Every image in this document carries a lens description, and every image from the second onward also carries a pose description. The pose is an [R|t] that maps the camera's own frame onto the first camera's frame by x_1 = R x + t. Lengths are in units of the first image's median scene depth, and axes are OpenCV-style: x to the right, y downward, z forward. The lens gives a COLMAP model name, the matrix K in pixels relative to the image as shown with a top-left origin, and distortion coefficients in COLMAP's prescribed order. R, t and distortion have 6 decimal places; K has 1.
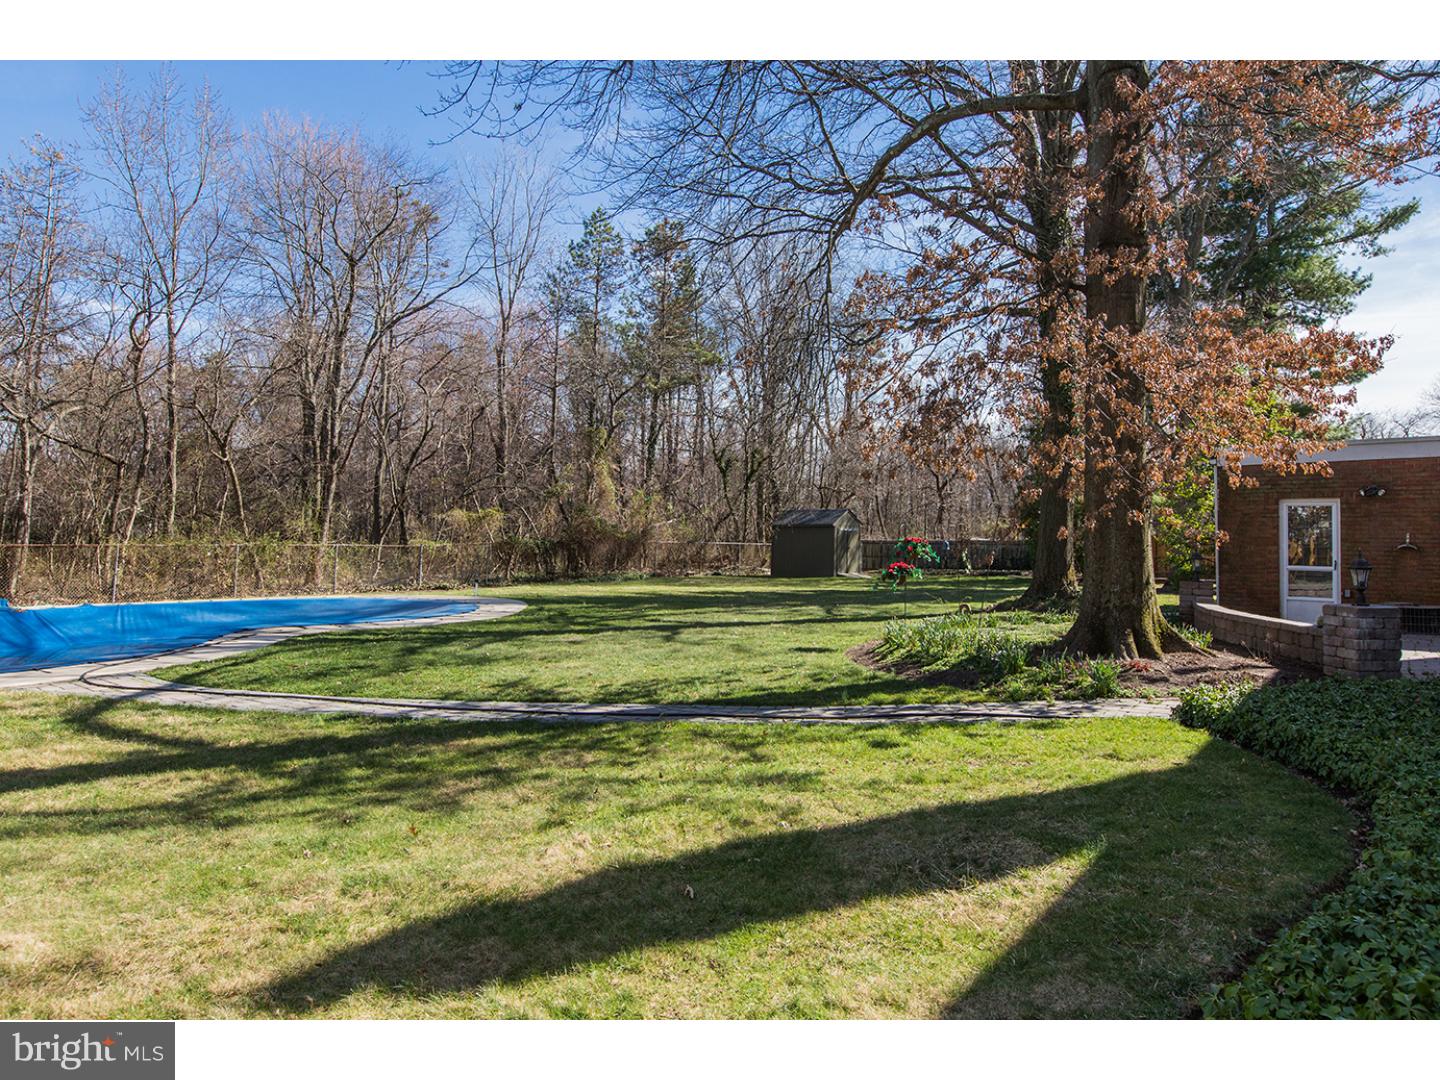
lens RADIAL K [[887.6, 0, 720.0], [0, 887.6, 540.0], [0, 0, 1]] dist [0.003049, 0.001233]
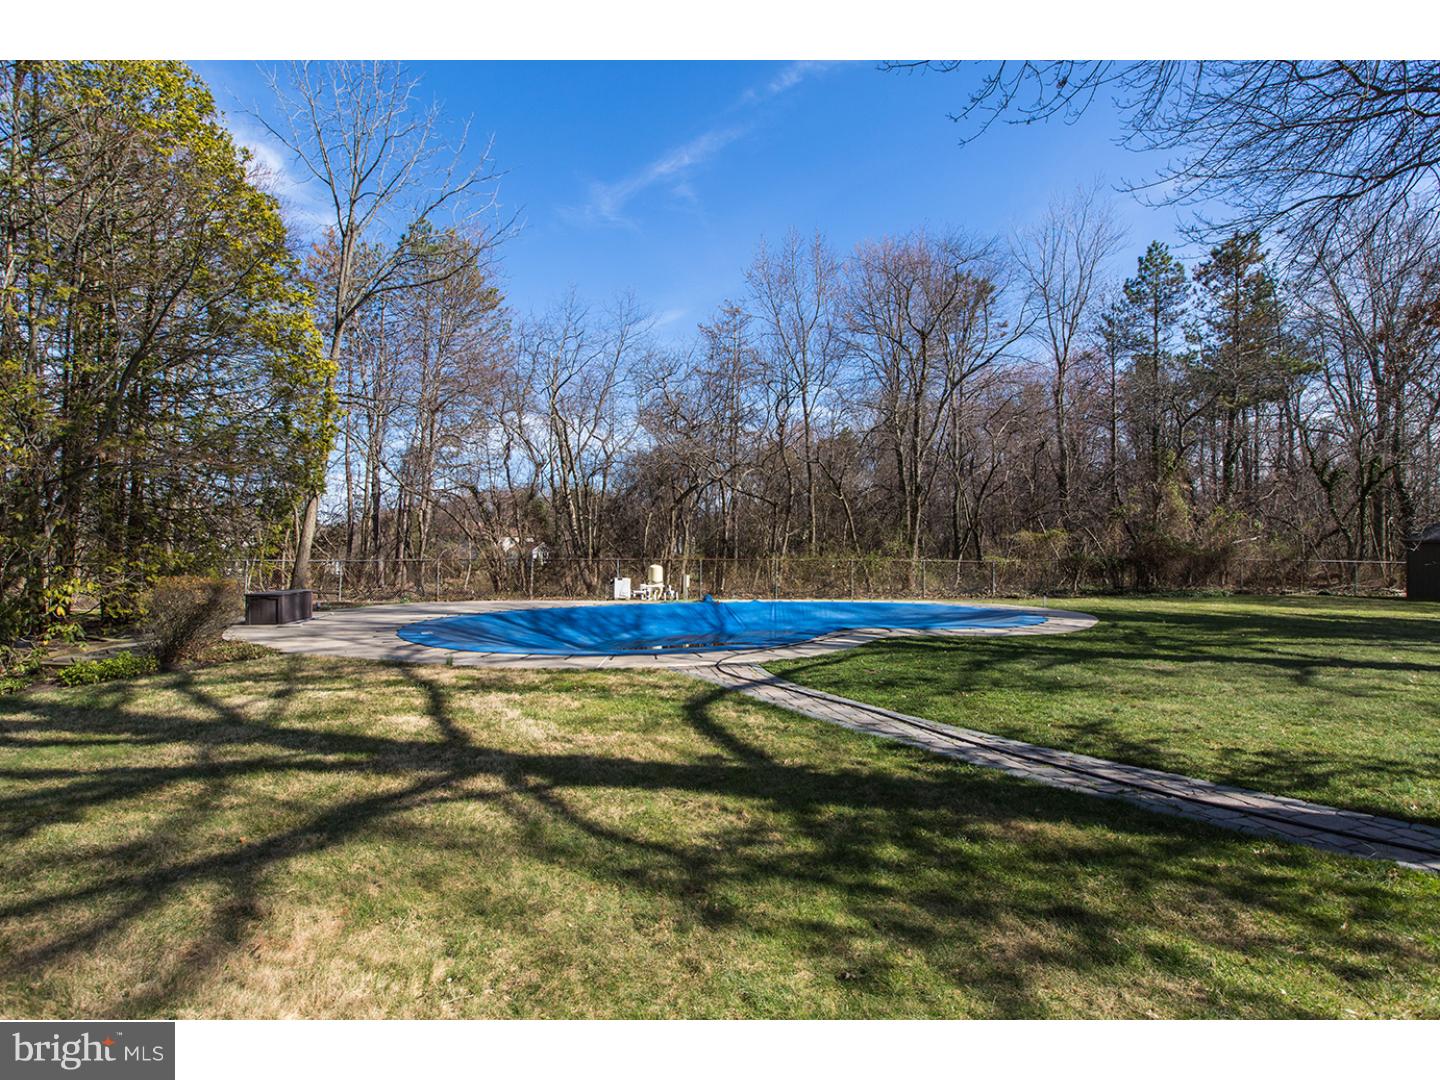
lens RADIAL K [[595.7, 0, 720.5], [0, 595.7, 493.0], [0, 0, 1]] dist [0.001378, 0.000179]
pose [[0.721365, -0.065444, -0.689457, -0.046049], [-0.004407, 0.995071, -0.099064, -0.005269], [0.692542, 0.074499, 0.717521, 0.182398]]
